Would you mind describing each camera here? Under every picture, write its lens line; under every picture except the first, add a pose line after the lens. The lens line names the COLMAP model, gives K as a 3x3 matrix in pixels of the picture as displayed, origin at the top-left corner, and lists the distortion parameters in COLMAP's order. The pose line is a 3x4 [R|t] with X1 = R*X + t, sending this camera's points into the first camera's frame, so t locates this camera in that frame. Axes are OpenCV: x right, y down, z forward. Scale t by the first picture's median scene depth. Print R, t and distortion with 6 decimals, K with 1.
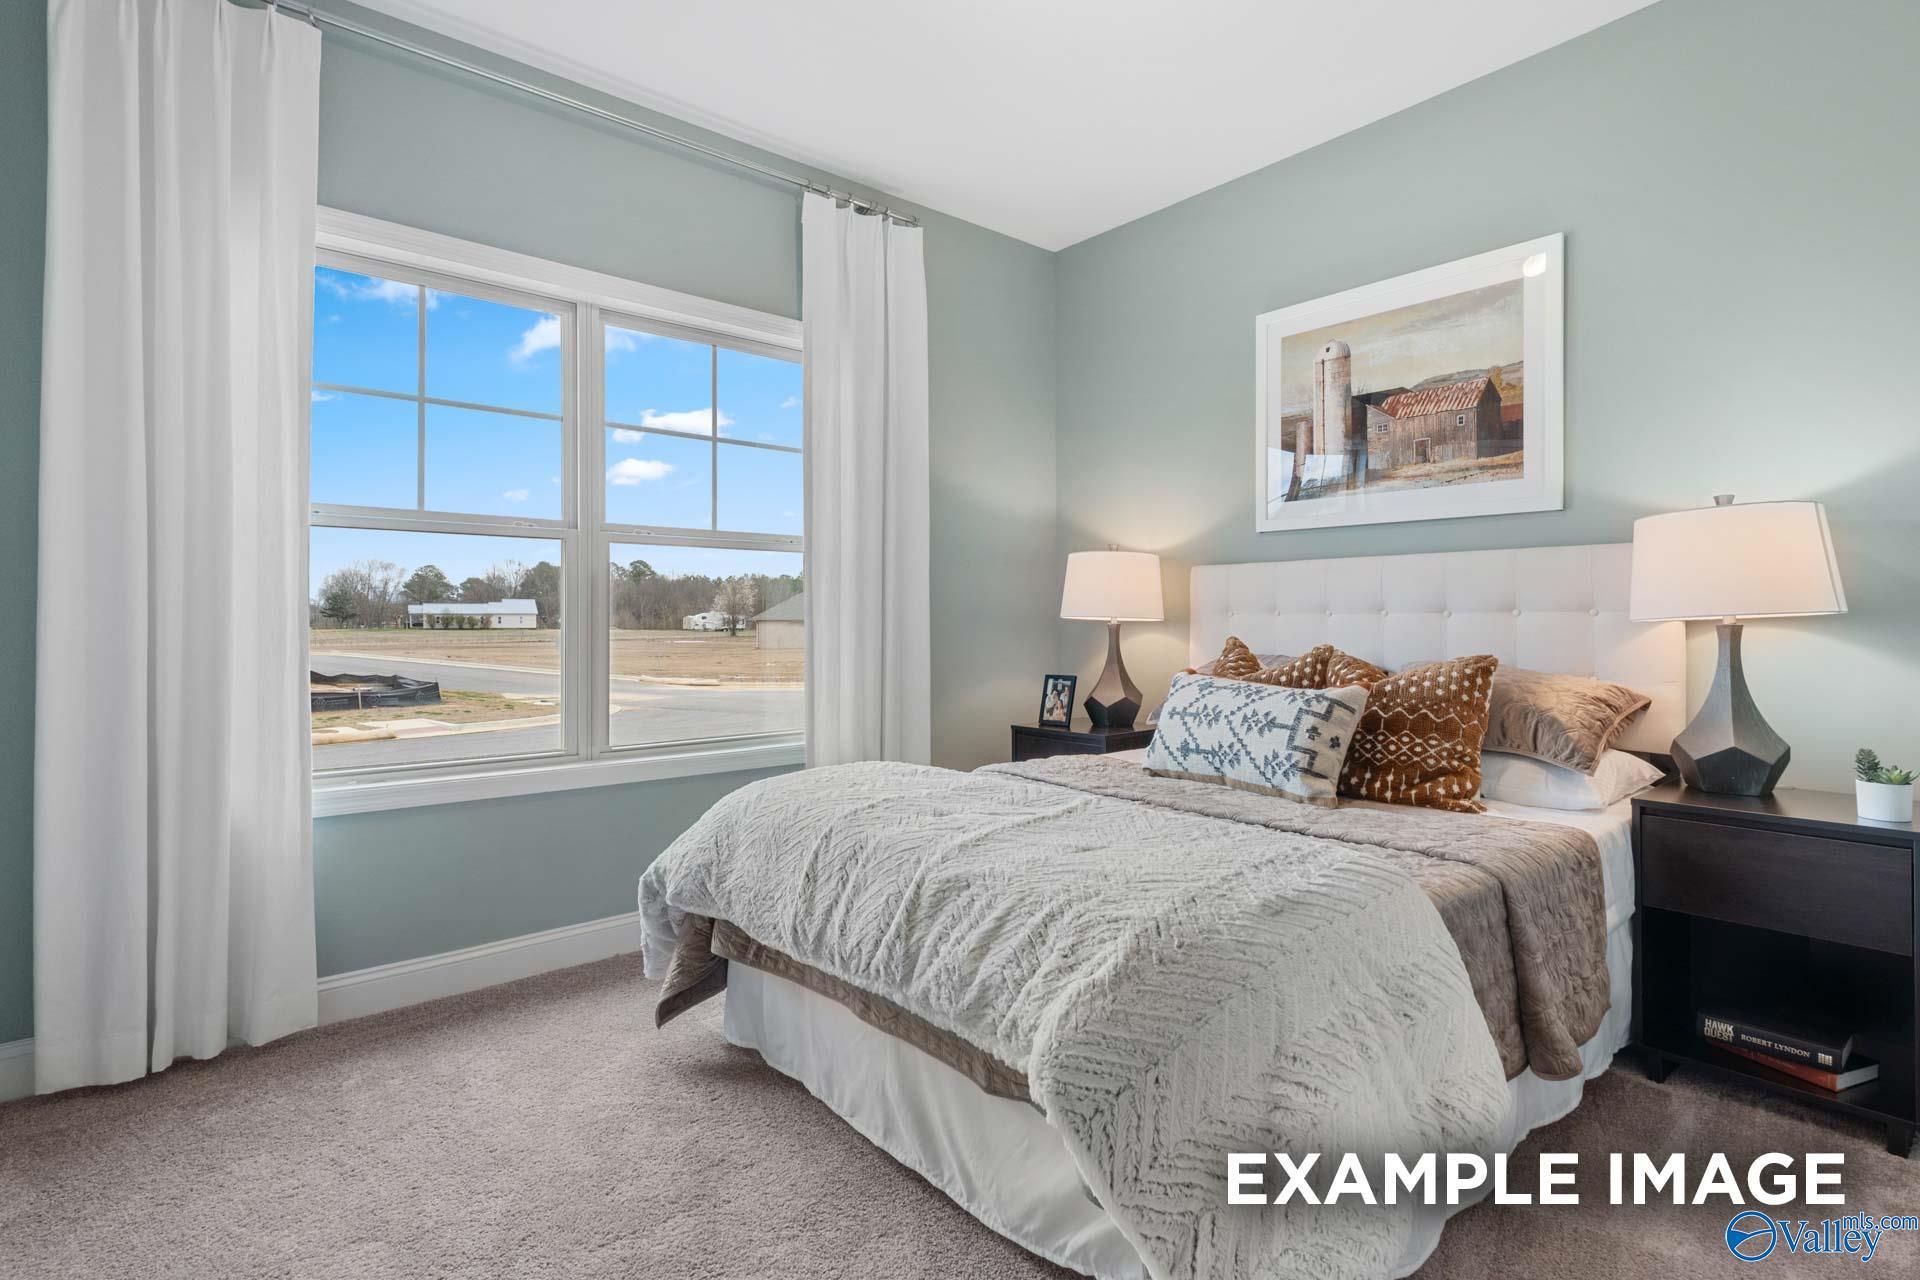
lens RADIAL K [[949.9, 0, 979.5], [0, 949.9, 581.9], [0, 0, 1]] dist [0.000749, -0.000159]
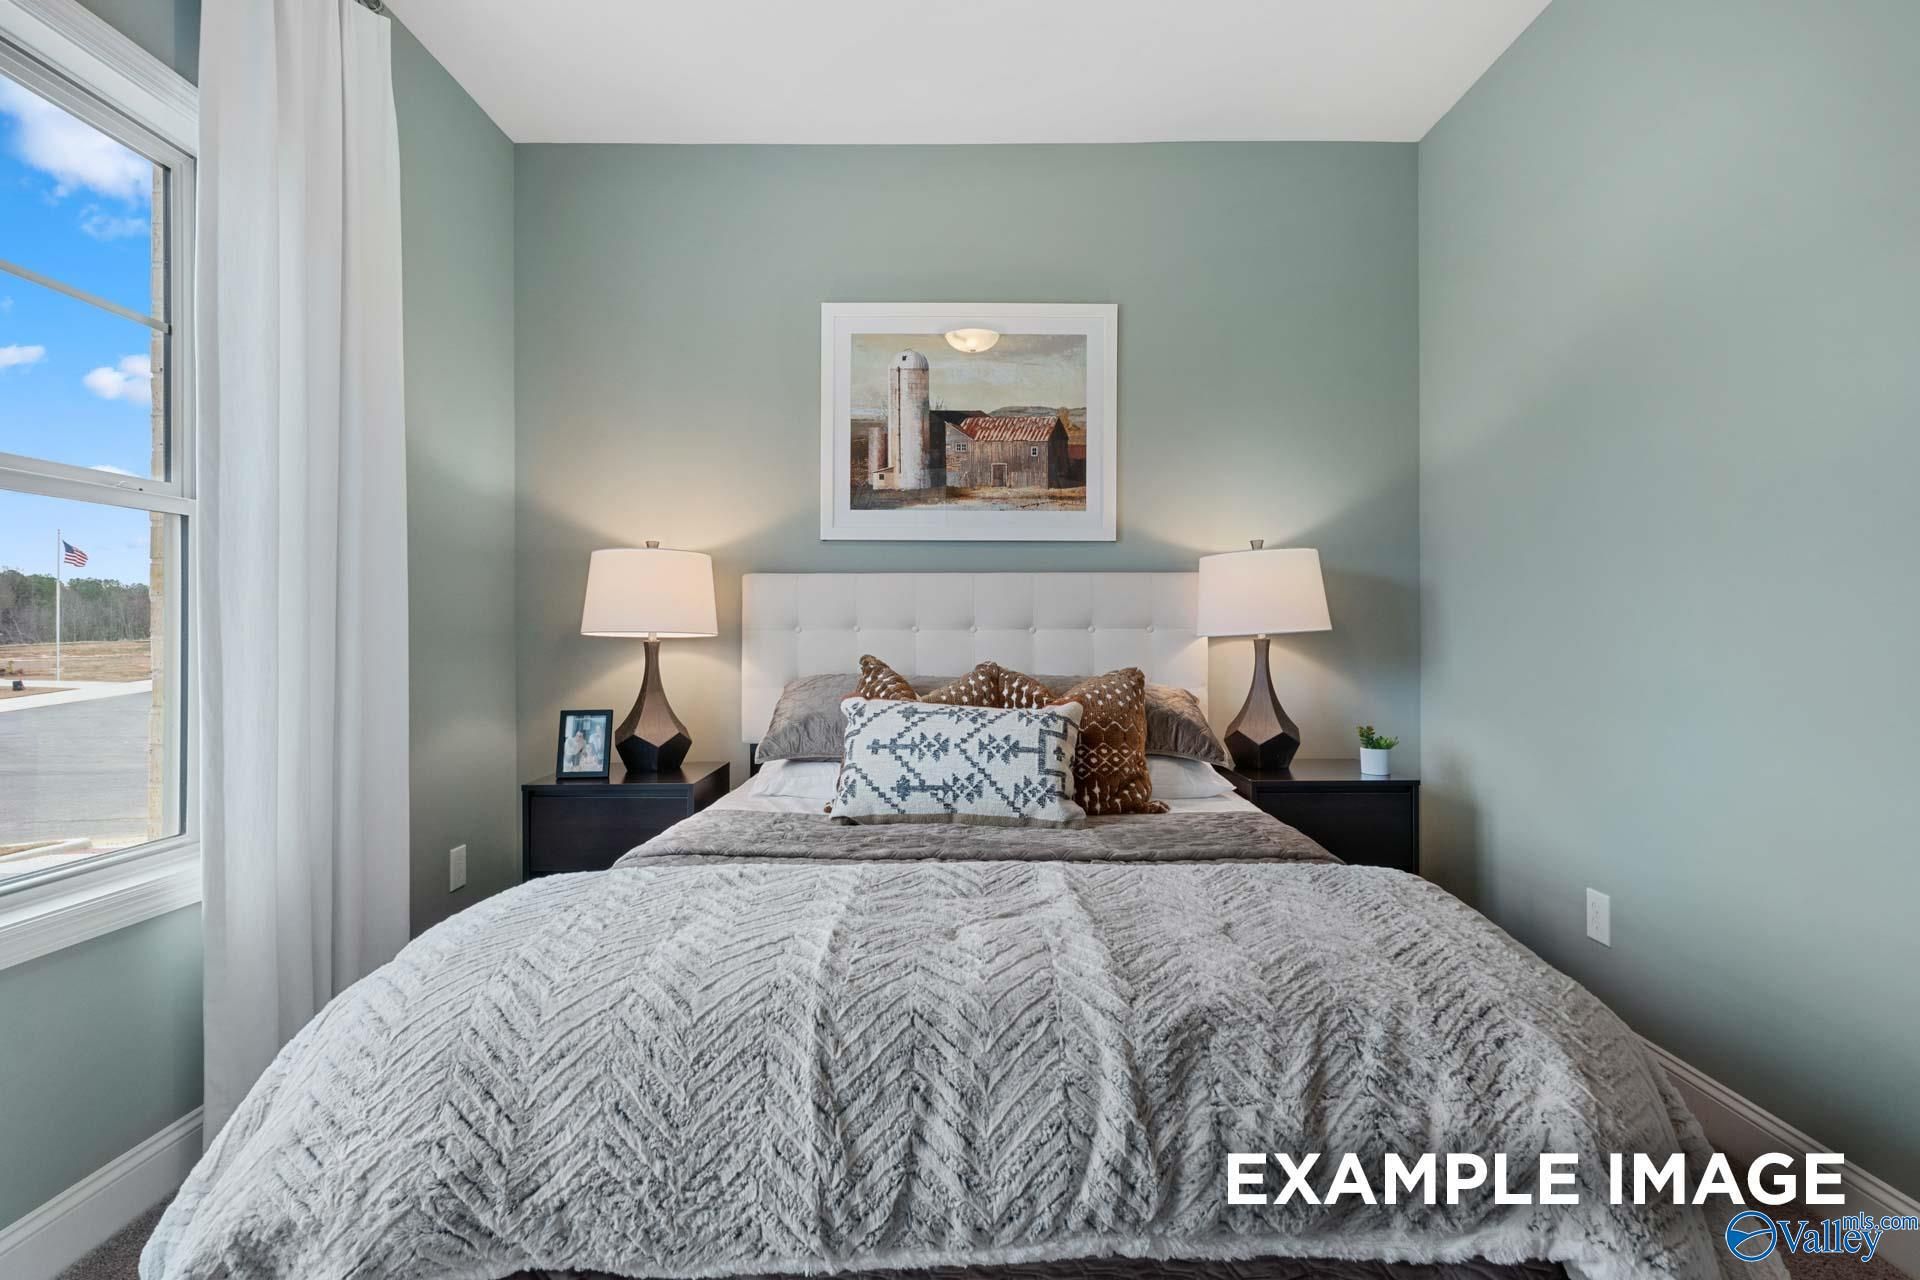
lens RADIAL K [[918.4, 0, 956.8], [0, 918.4, 601.8], [0, 0, 1]] dist [0.001361, 0.000179]
pose [[0.649121, 0.025527, 0.760256, -0.388158], [-0.029804, 0.999523, -0.008113, 0.014269], [-0.760101, -0.017392, 0.649572, 0.433644]]
